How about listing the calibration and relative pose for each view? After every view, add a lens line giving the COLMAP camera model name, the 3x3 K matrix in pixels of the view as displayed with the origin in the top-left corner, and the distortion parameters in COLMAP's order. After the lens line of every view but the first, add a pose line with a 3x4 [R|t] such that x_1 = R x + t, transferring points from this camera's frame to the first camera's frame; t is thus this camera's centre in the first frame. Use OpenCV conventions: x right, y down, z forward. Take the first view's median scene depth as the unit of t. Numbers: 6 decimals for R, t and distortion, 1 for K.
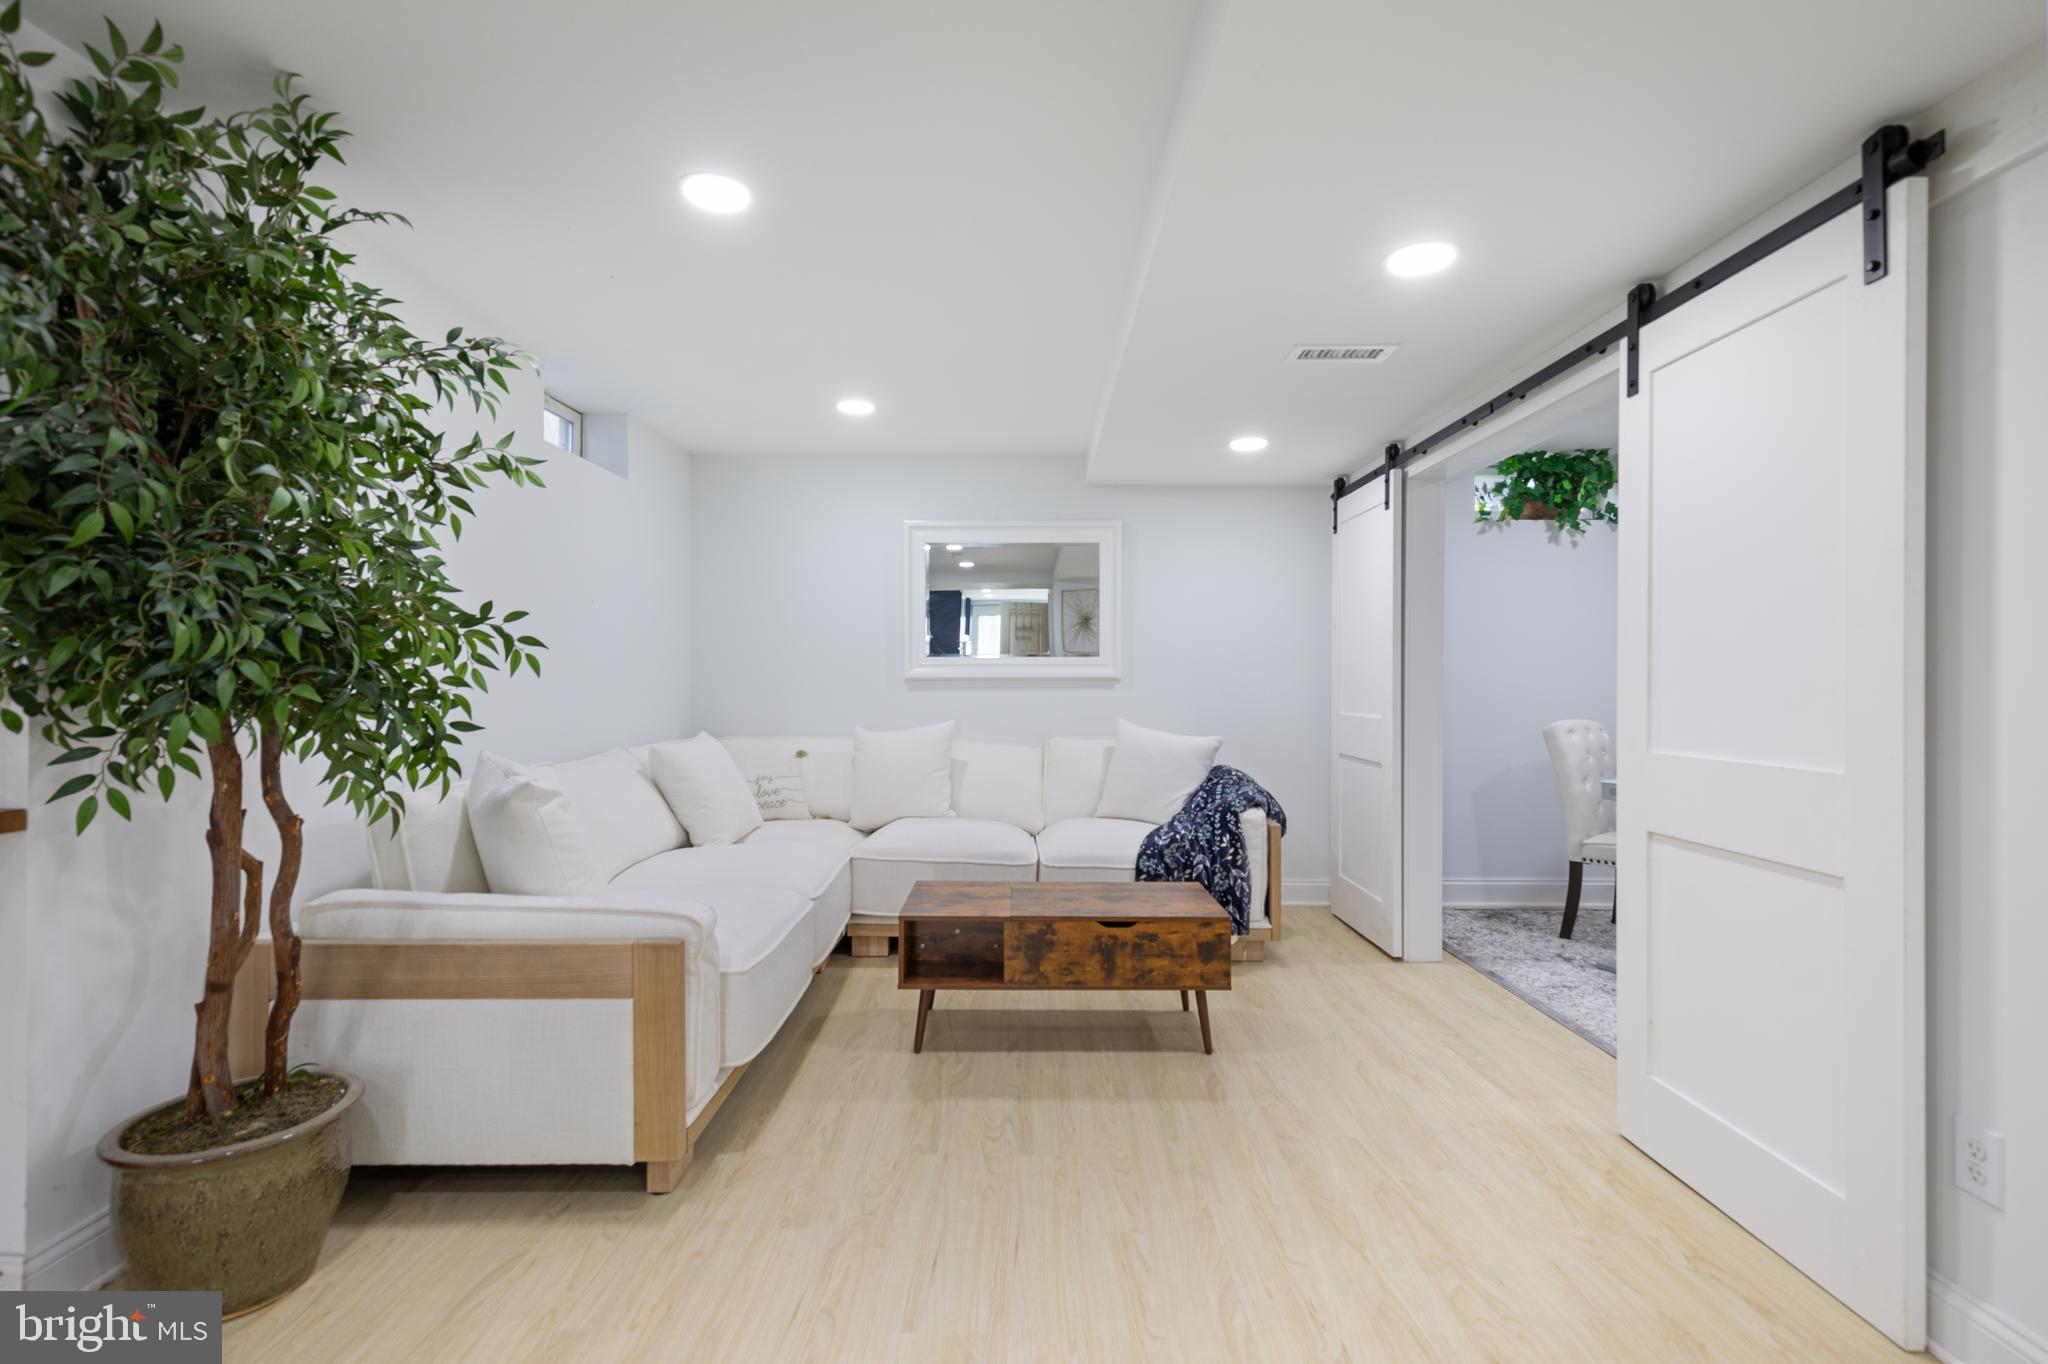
lens RADIAL K [[945.0, 0, 1024.2], [0, 945.0, 678.9], [0, 0, 1]] dist [0.004187, 0.000757]
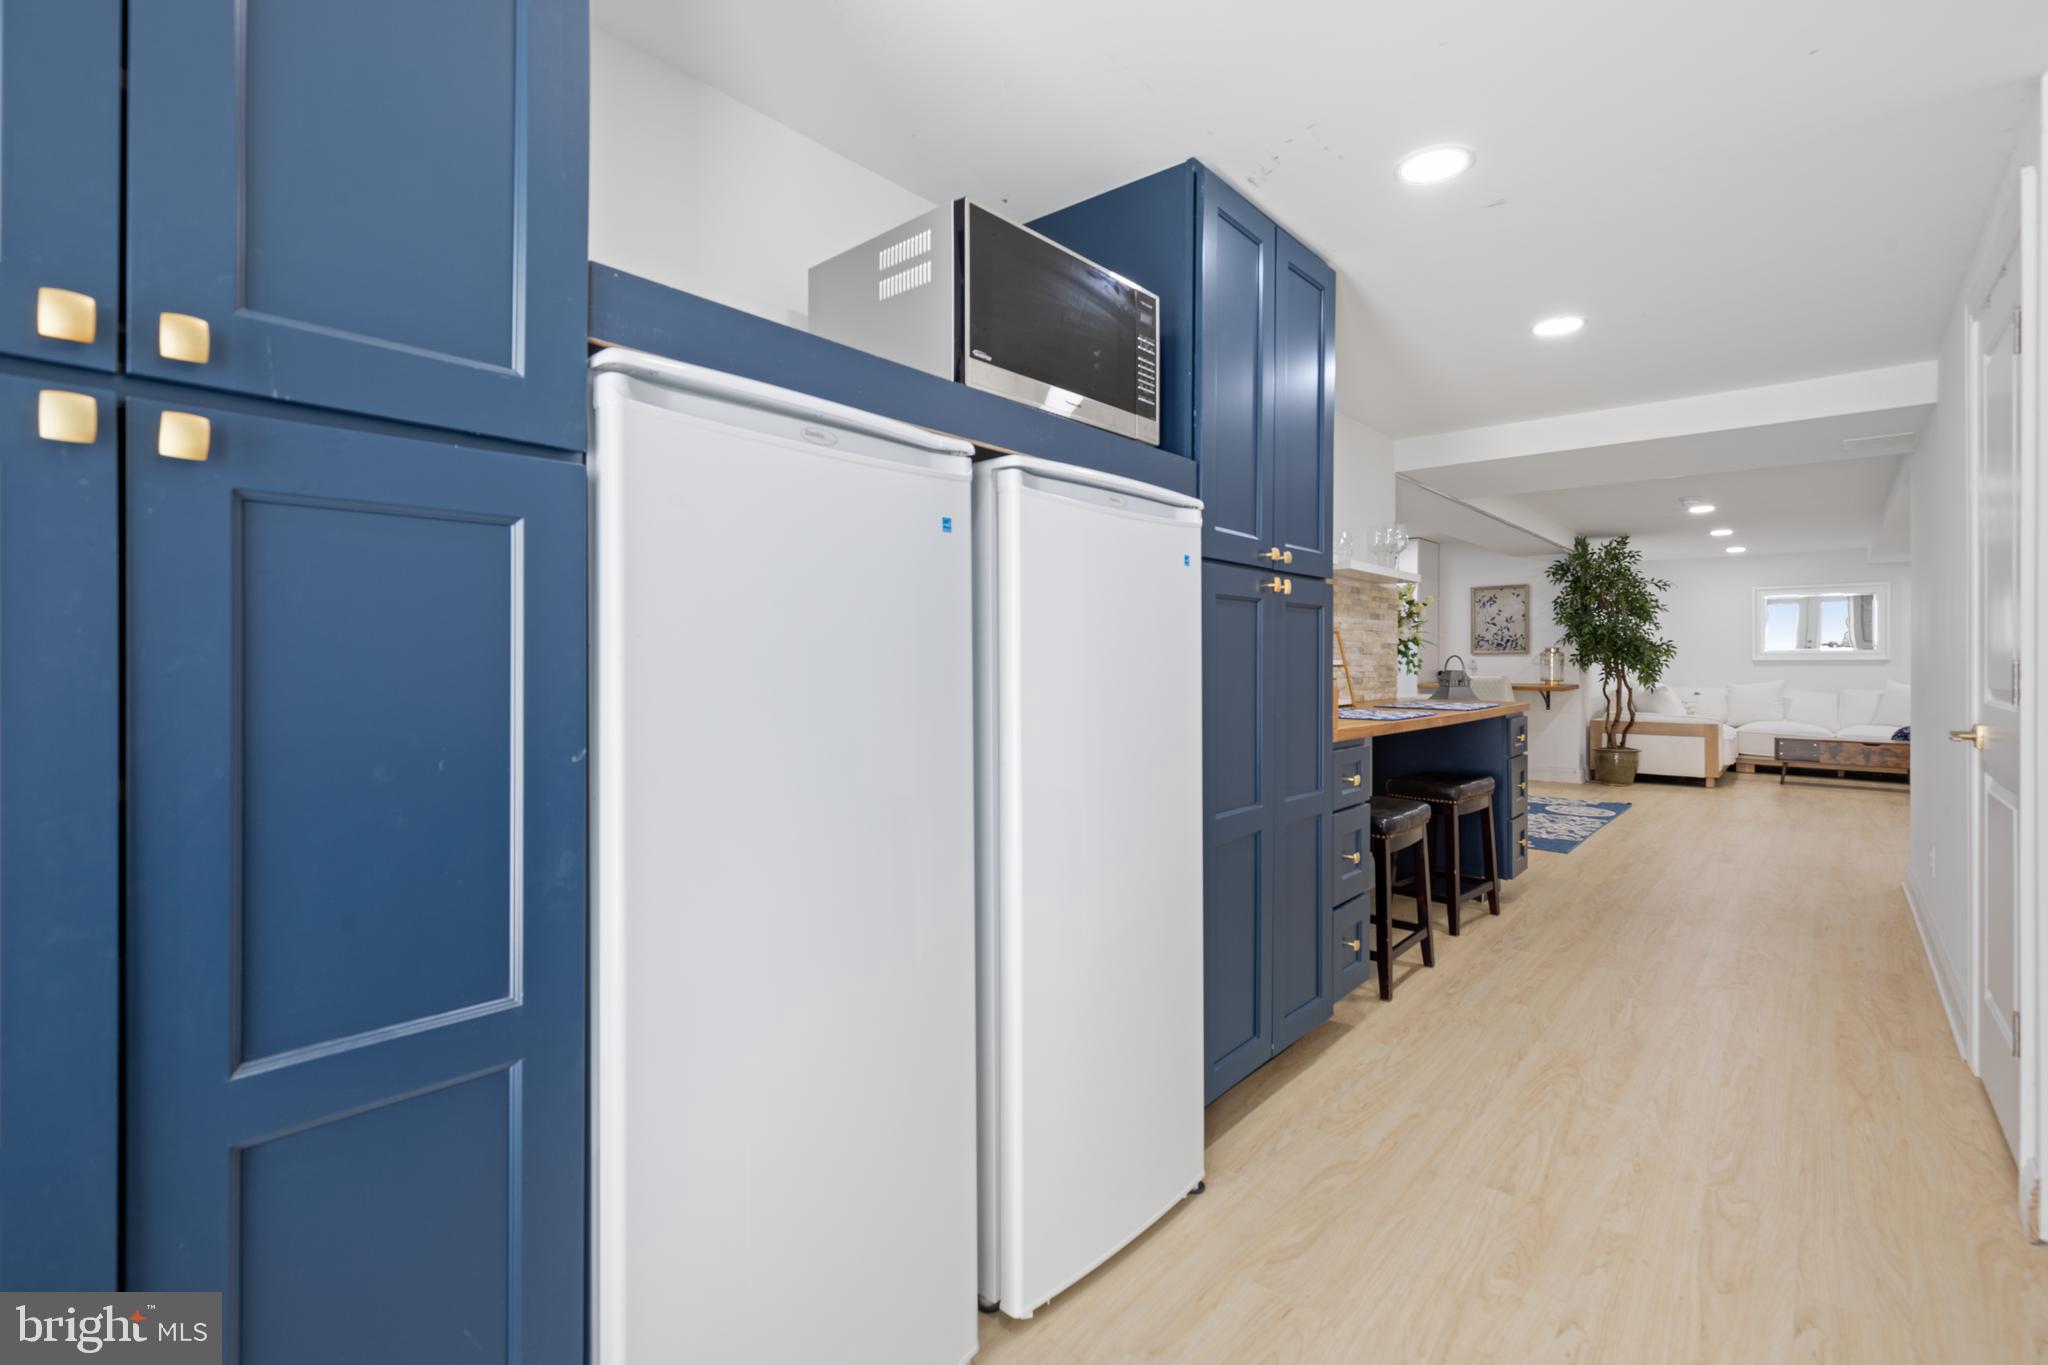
lens RADIAL K [[945.0, 0, 1018.1], [0, 945.0, 680.1], [0, 0, 1]] dist [0.004187, 0.000757]
pose [[0.767635, 0.010676, -0.640798, -0.063883], [-0.001053, 0.999881, 0.015397, 0.027203], [0.640887, -0.011144, 0.767555, -3.895810]]
